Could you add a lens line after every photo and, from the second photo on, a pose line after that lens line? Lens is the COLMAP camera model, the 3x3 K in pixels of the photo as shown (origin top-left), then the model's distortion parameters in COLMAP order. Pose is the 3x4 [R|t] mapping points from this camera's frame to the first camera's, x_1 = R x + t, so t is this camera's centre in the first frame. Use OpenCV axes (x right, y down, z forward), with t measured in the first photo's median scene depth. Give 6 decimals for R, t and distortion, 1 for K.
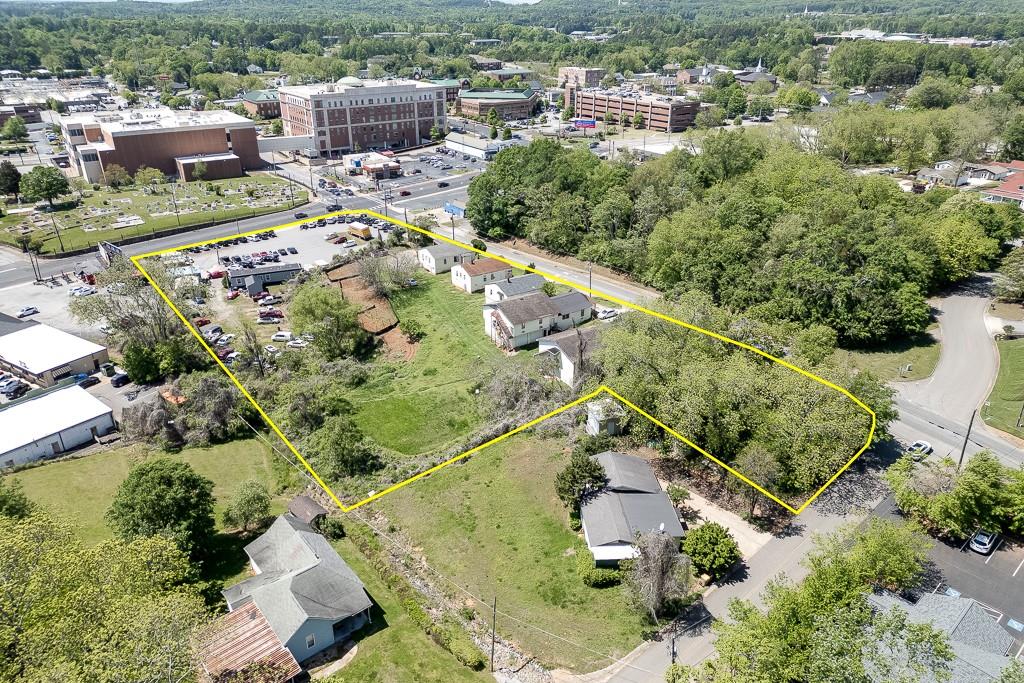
lens RADIAL K [[721.4, 0, 493.6], [0, 721.4, 342.6], [0, 0, 1]] dist [0.113321, -0.130980]
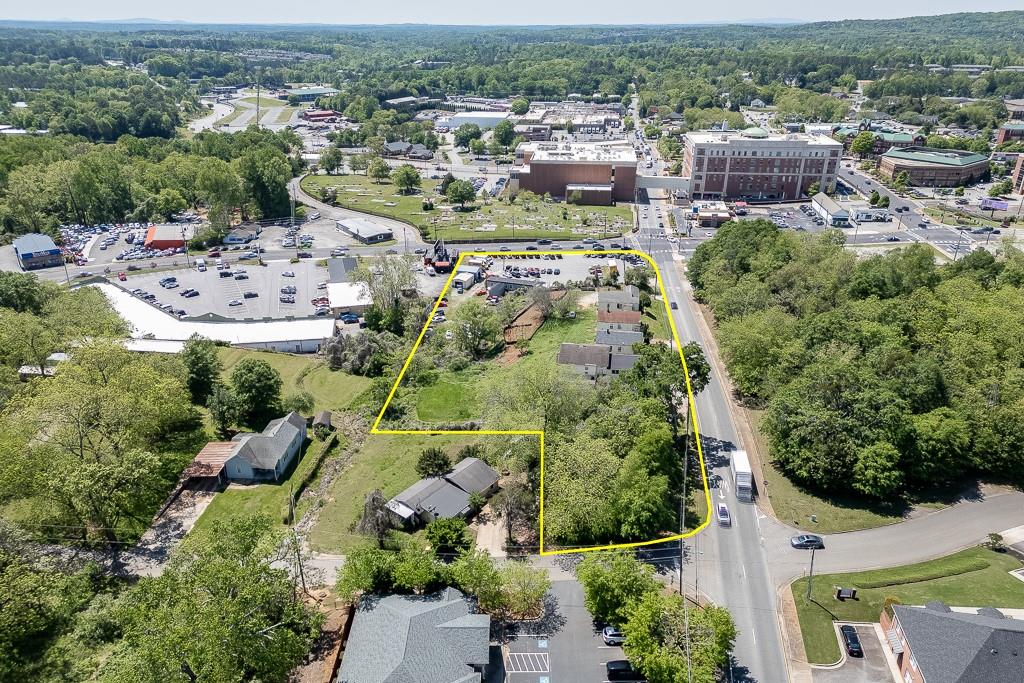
lens RADIAL K [[721.4, 0, 493.6], [0, 721.4, 342.6], [0, 0, 1]] dist [0.113321, -0.130980]
pose [[0.726599, 0.277558, -0.628502, 0.336609], [-0.288341, 0.953500, 0.087738, -0.063430], [0.623629, 0.117472, 0.772843, -0.015351]]
